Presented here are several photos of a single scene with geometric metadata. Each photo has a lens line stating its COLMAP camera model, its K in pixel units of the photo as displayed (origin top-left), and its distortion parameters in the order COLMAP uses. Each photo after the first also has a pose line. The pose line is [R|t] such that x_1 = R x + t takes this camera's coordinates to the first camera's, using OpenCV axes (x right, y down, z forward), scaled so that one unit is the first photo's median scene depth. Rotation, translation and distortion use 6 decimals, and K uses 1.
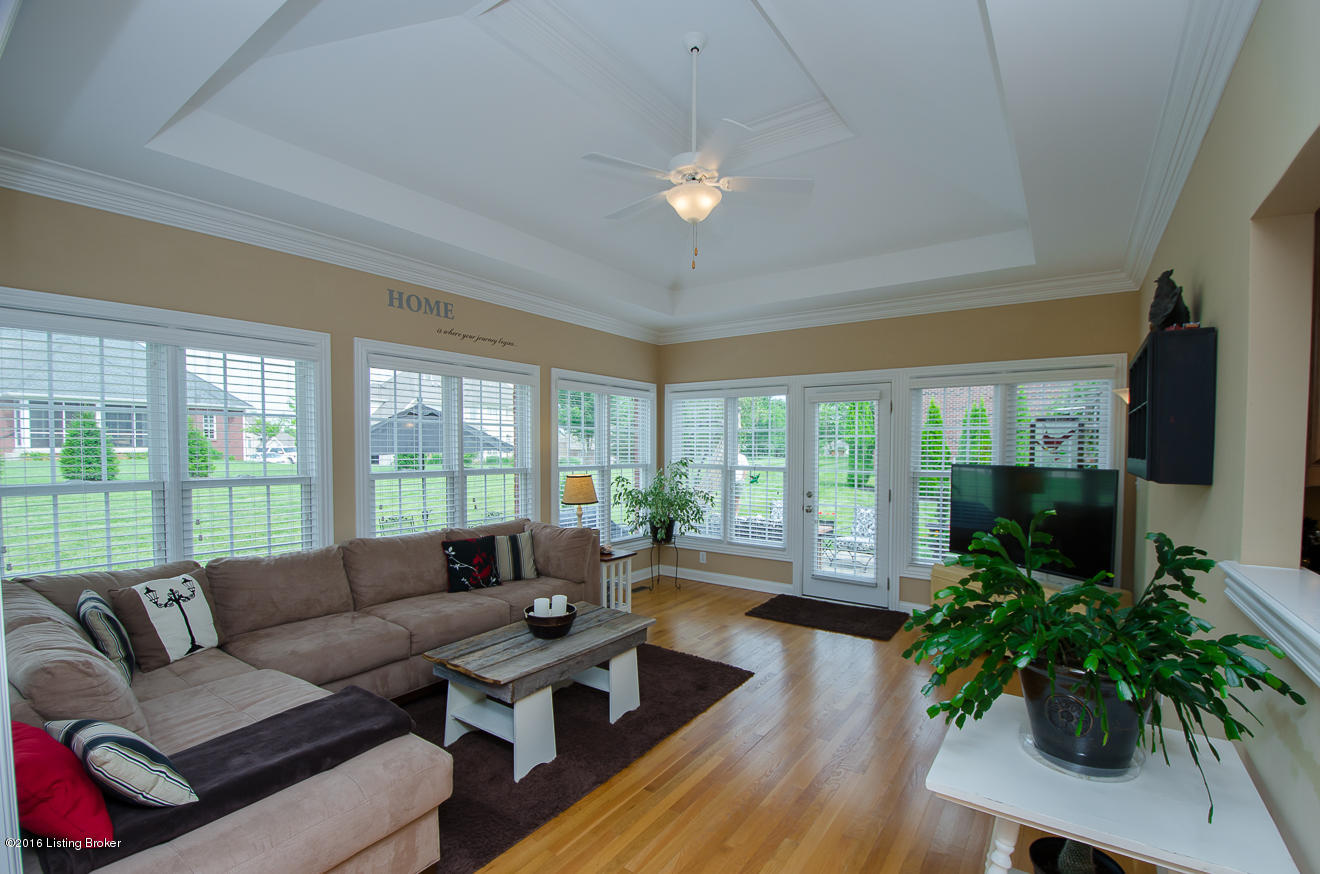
lens RADIAL K [[575.2, 0, 678.8], [0, 575.2, 481.8], [0, 0, 1]] dist [0.001088, 0.000013]
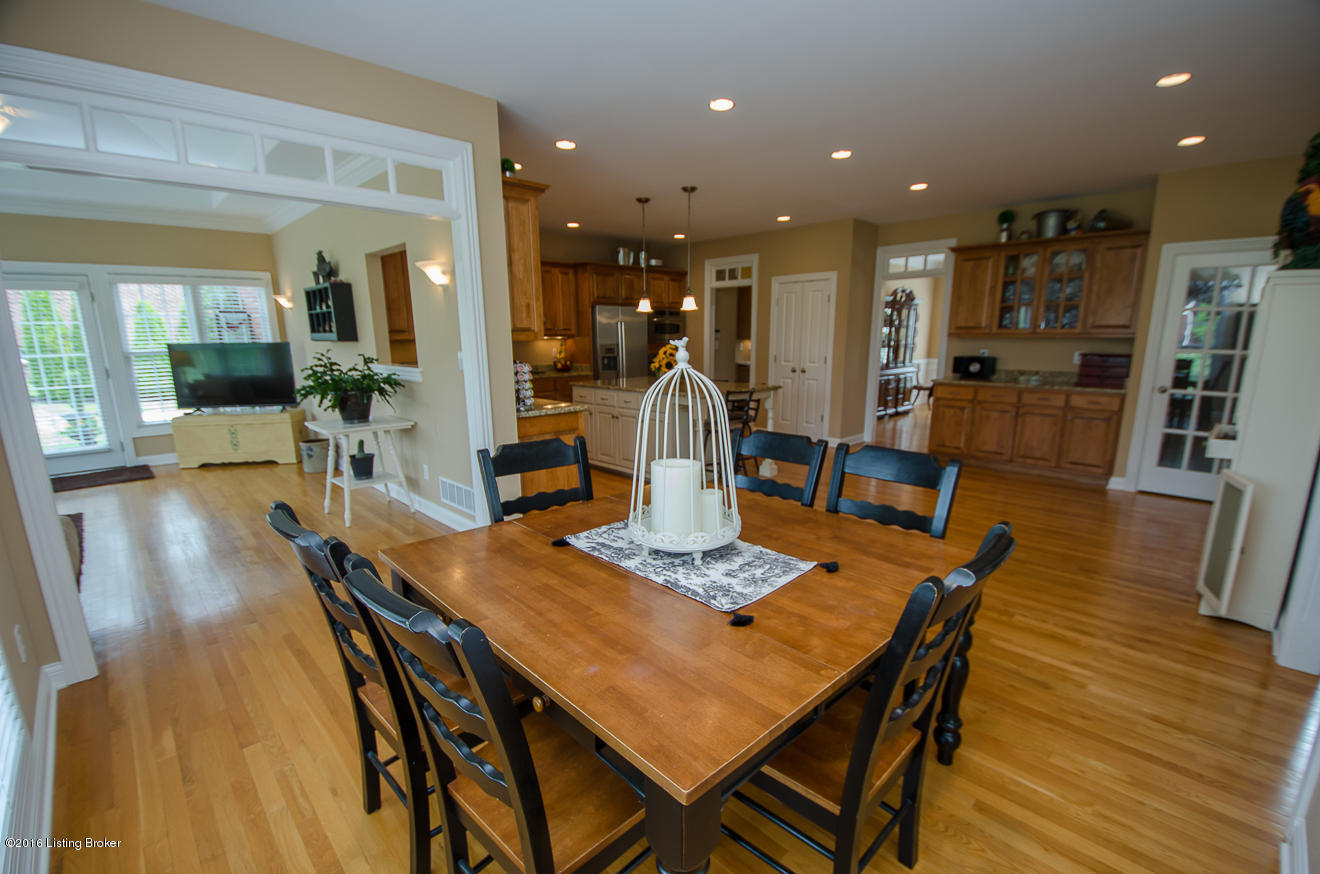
lens RADIAL K [[581.7, 0, 674.8], [0, 581.7, 463.3], [0, 0, 1]] dist [-0.026964, -0.000316]
pose [[0.174374, -0.221847, 0.959363, -0.645254], [0.062619, 0.974816, 0.214039, 0.031766], [-0.982686, 0.022751, 0.183875, -0.403453]]
